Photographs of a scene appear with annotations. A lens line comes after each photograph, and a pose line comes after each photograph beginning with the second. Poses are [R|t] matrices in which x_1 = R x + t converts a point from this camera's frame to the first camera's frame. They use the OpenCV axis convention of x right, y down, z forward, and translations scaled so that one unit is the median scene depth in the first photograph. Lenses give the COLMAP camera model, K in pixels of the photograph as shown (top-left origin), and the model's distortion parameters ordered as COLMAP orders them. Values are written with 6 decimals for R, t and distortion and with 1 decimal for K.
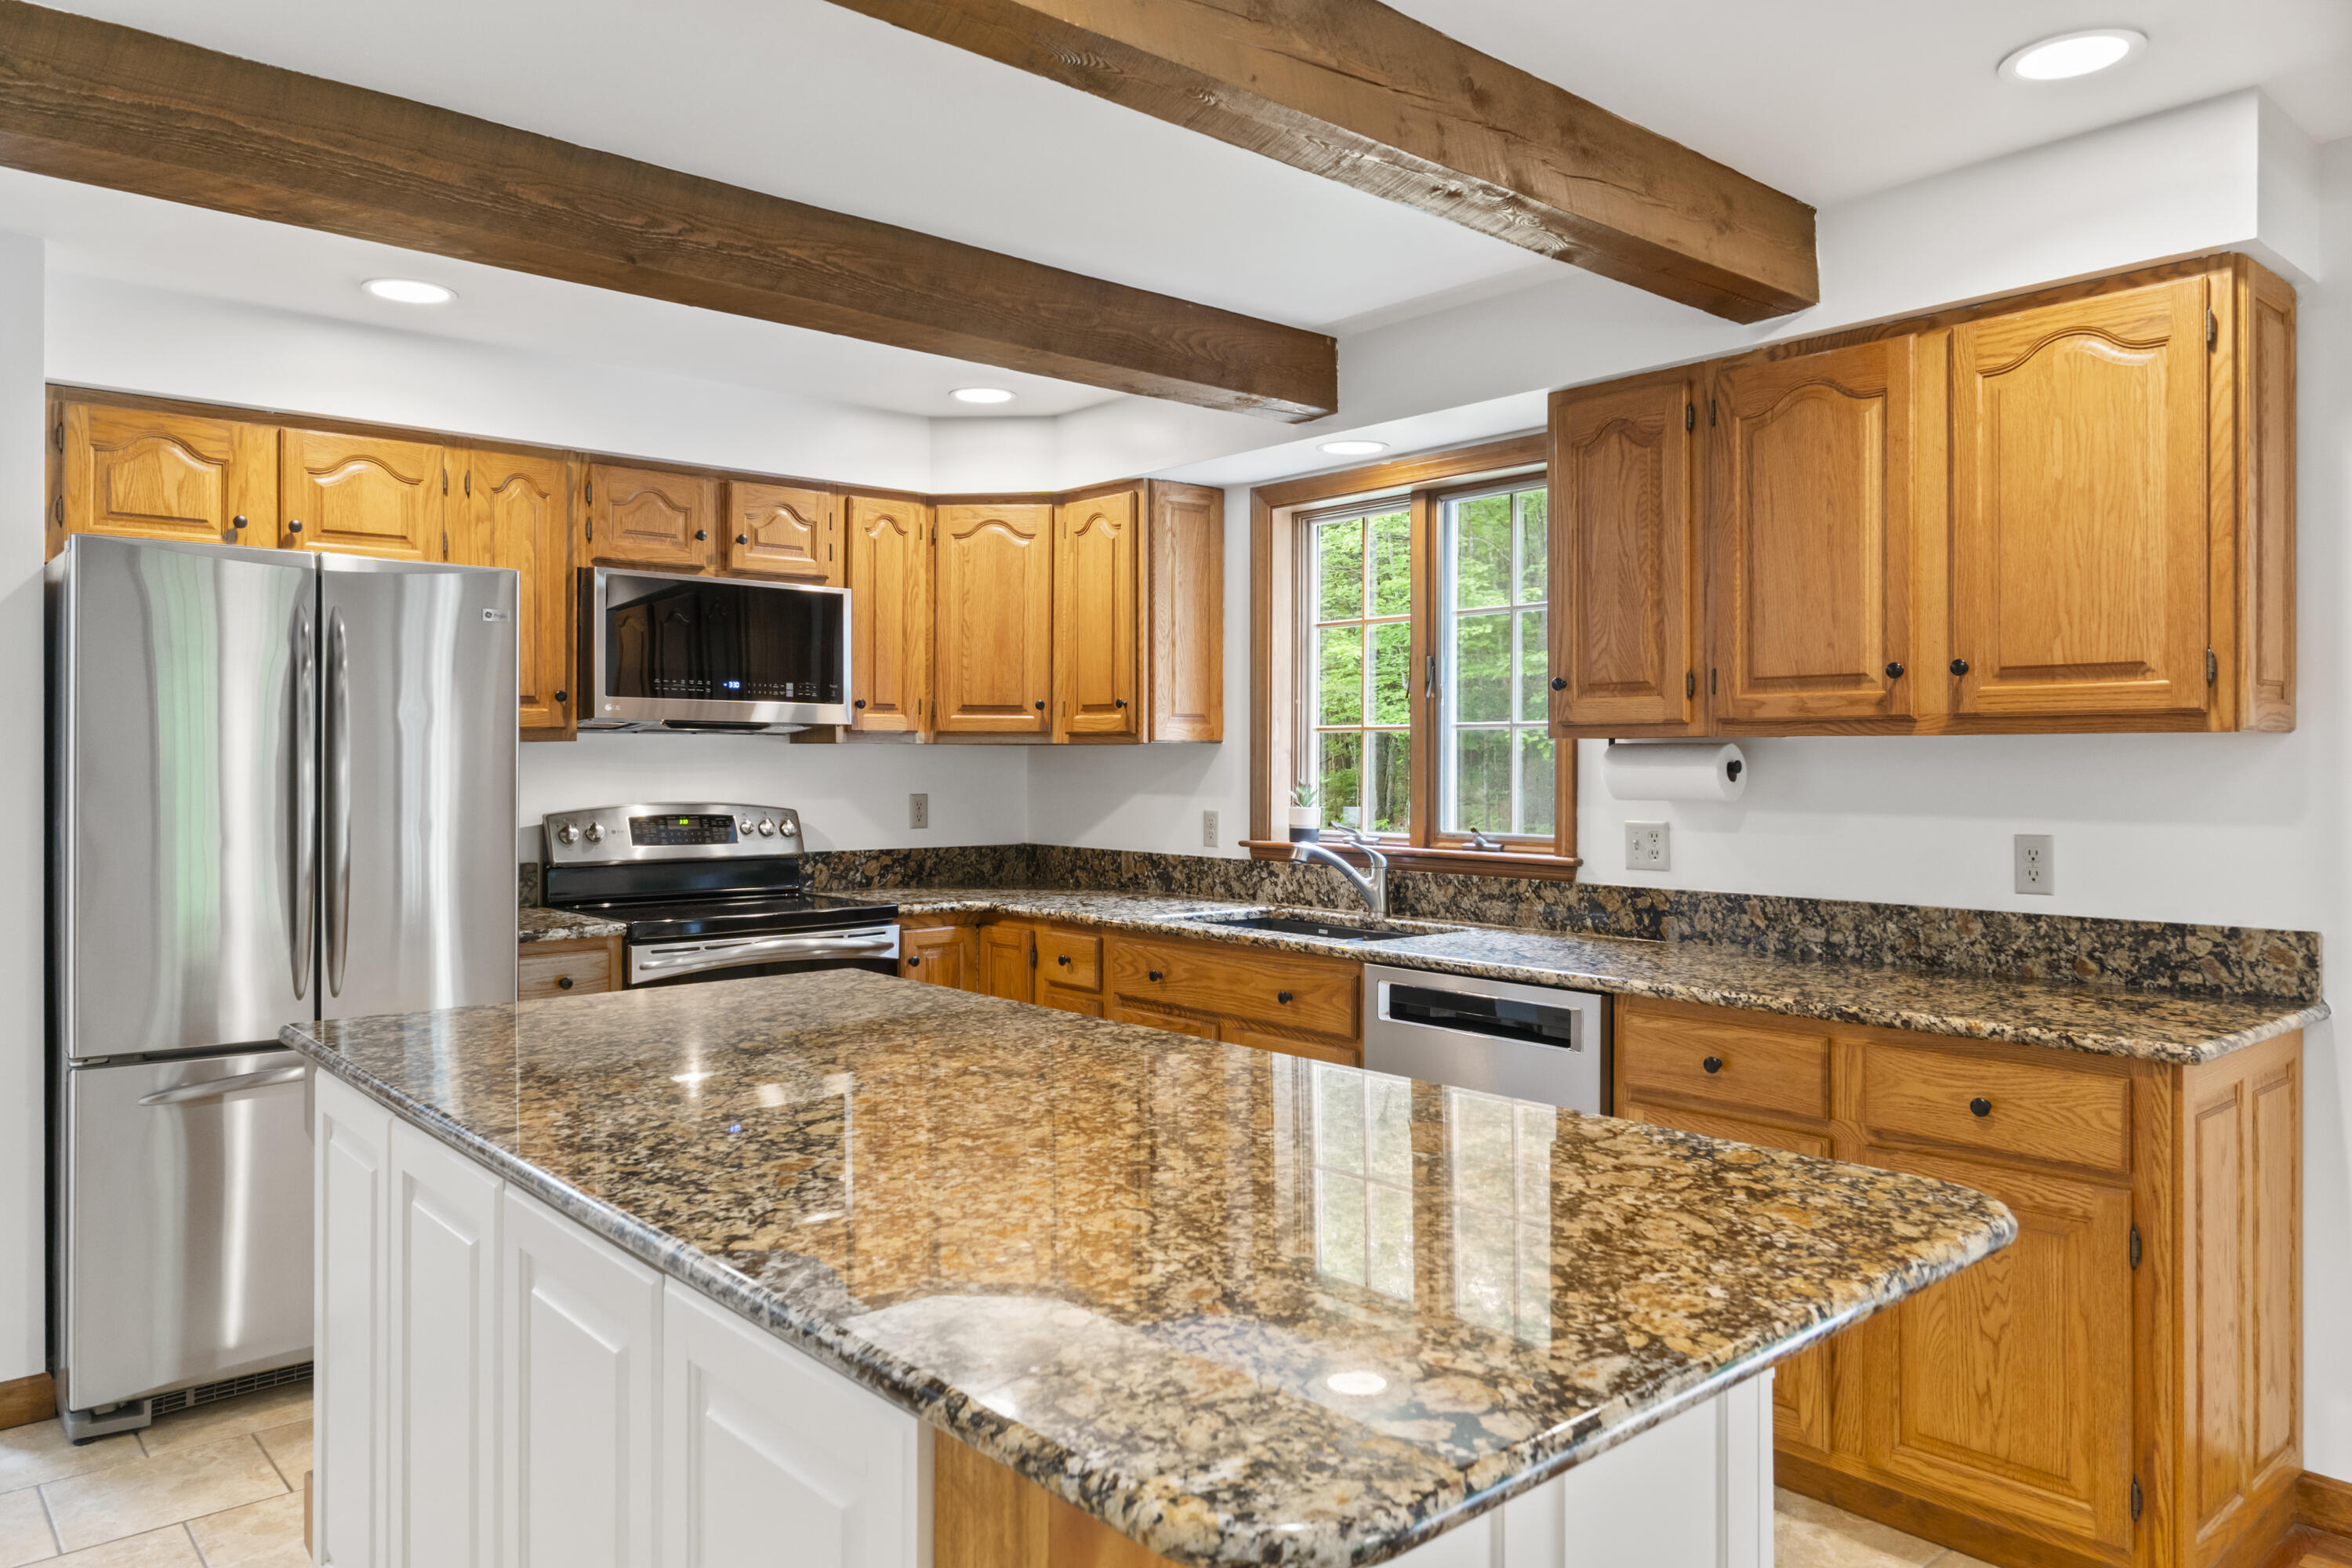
lens RADIAL K [[1562.2, 0, 1170.7], [0, 1562.2, 755.1], [0, 0, 1]] dist [0.002699, 0.001461]
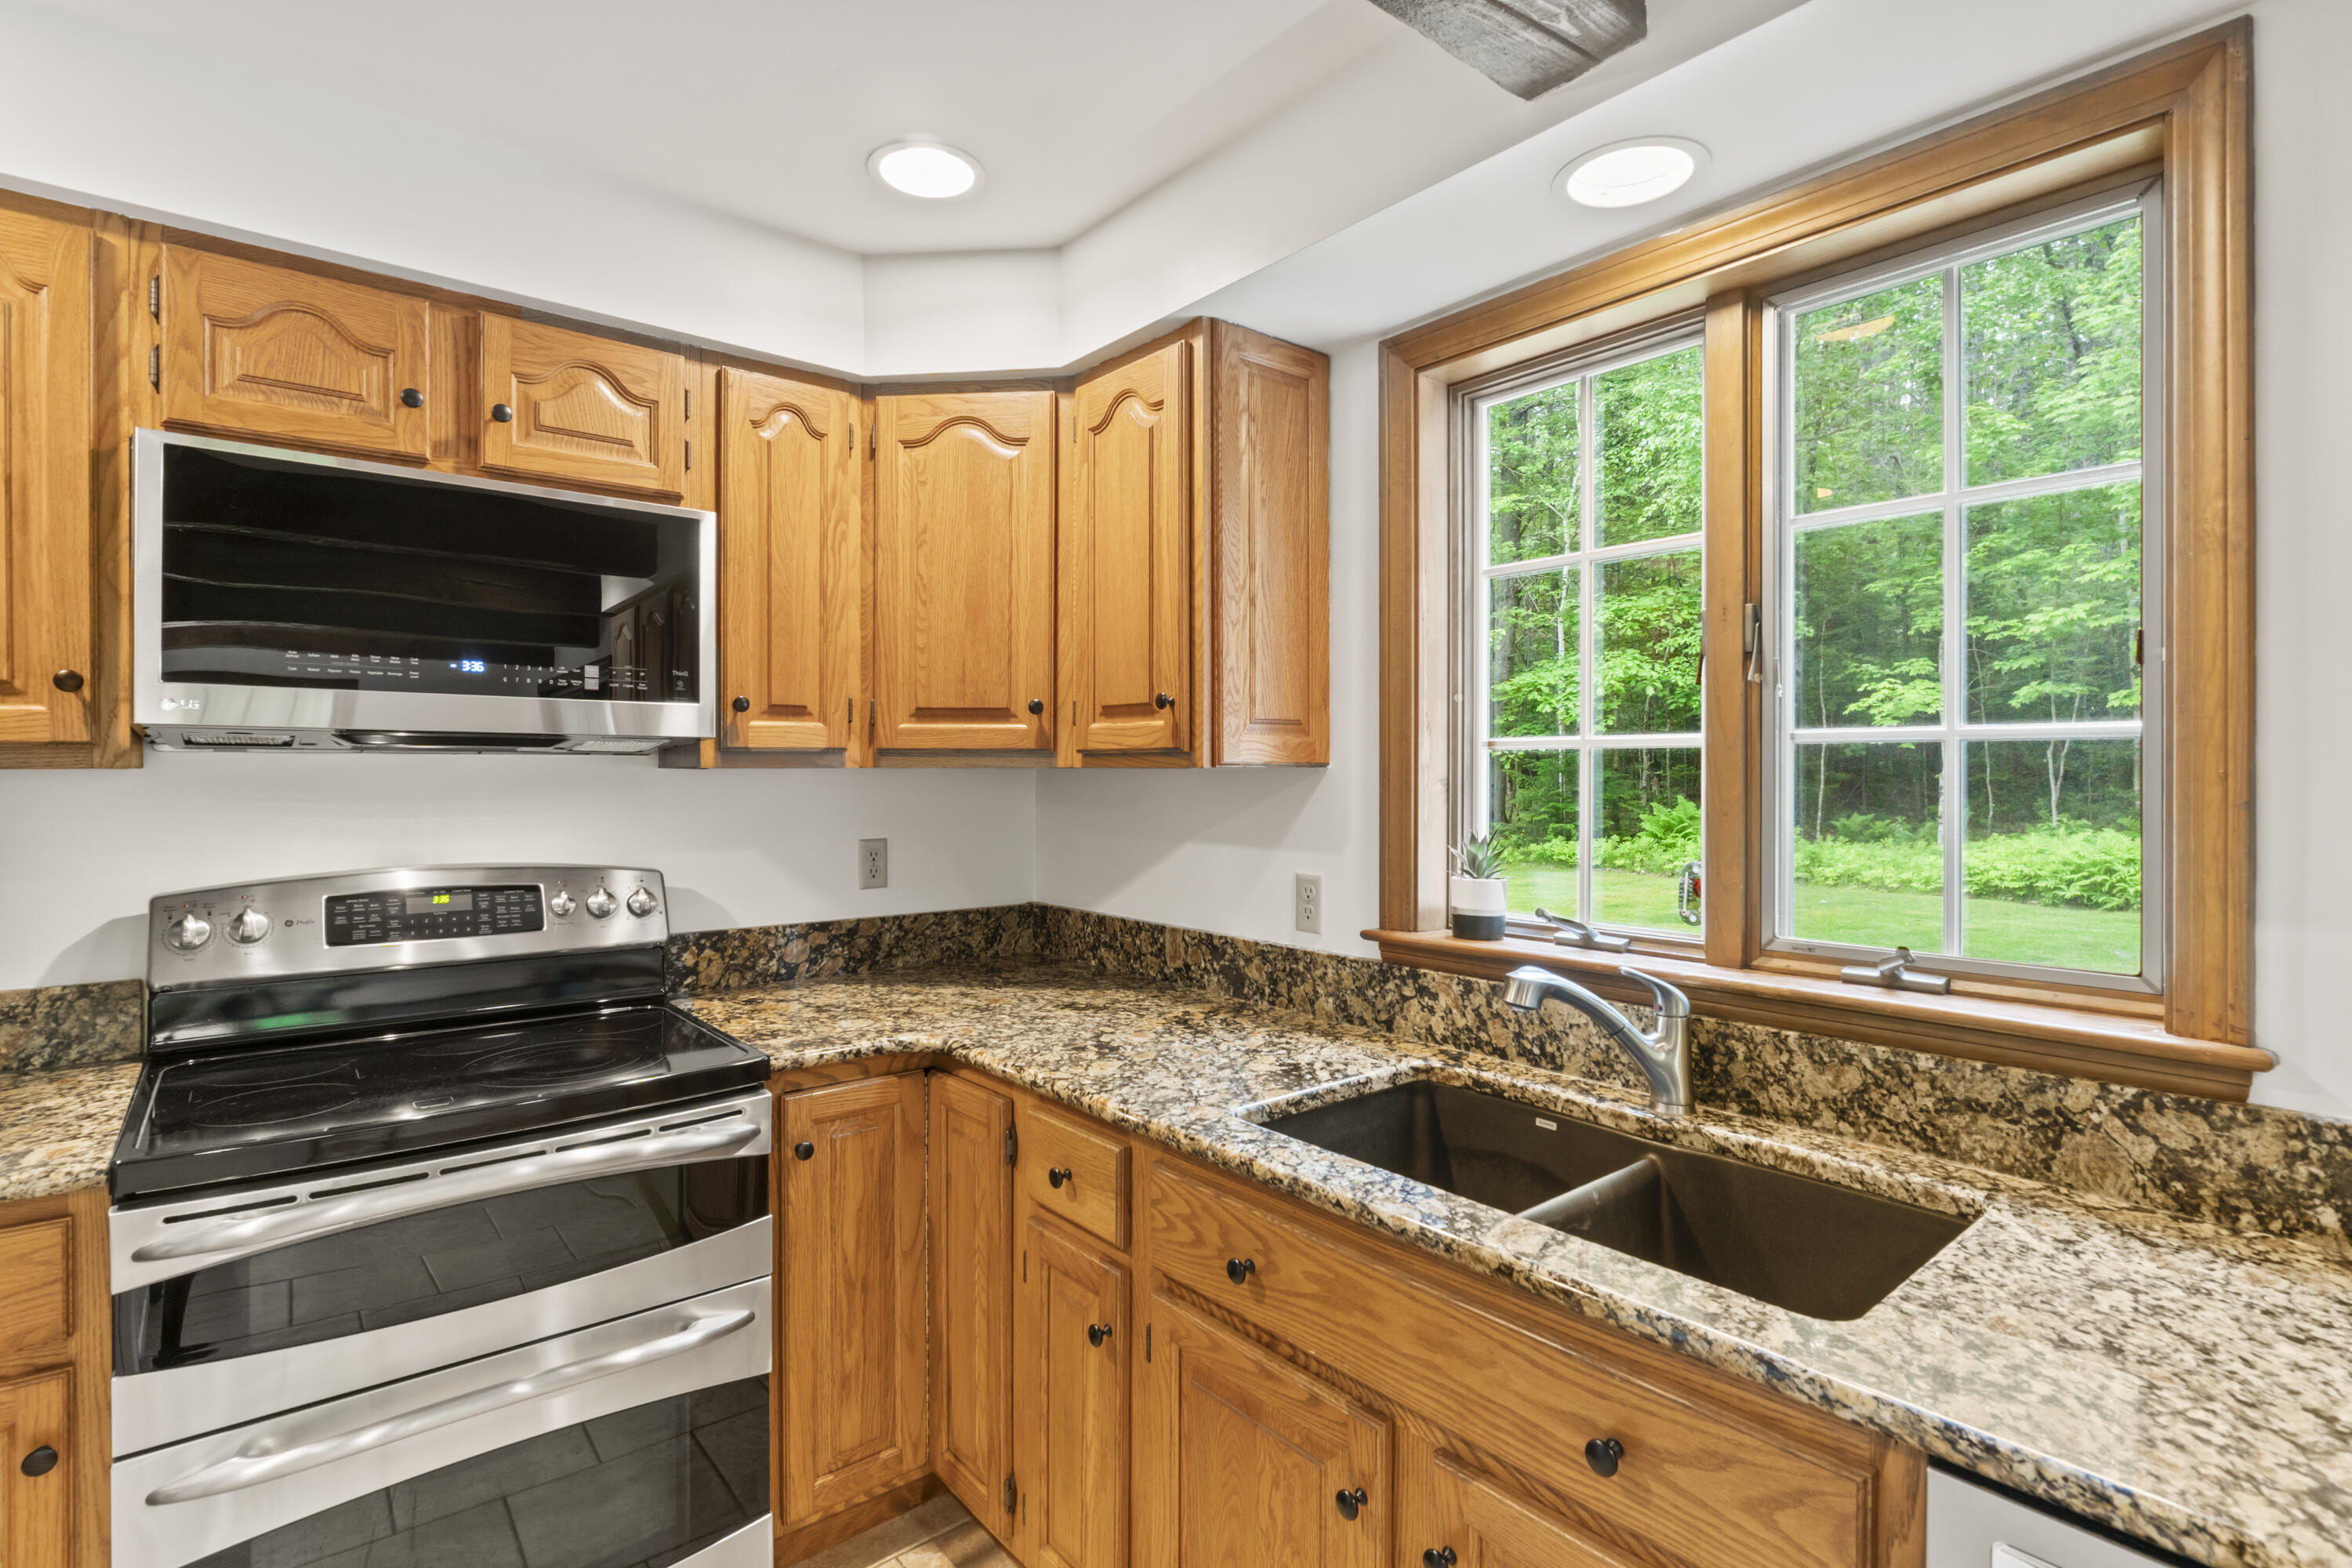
lens RADIAL K [[1120.8, 0, 1172.2], [0, 1120.8, 774.7], [0, 0, 1]] dist [-0.002611, -0.000383]
pose [[0.999750, -0.001984, -0.022266, -0.018992], [0.002156, 0.999968, 0.007710, -0.008097], [0.022250, -0.007756, 0.999722, 0.562553]]
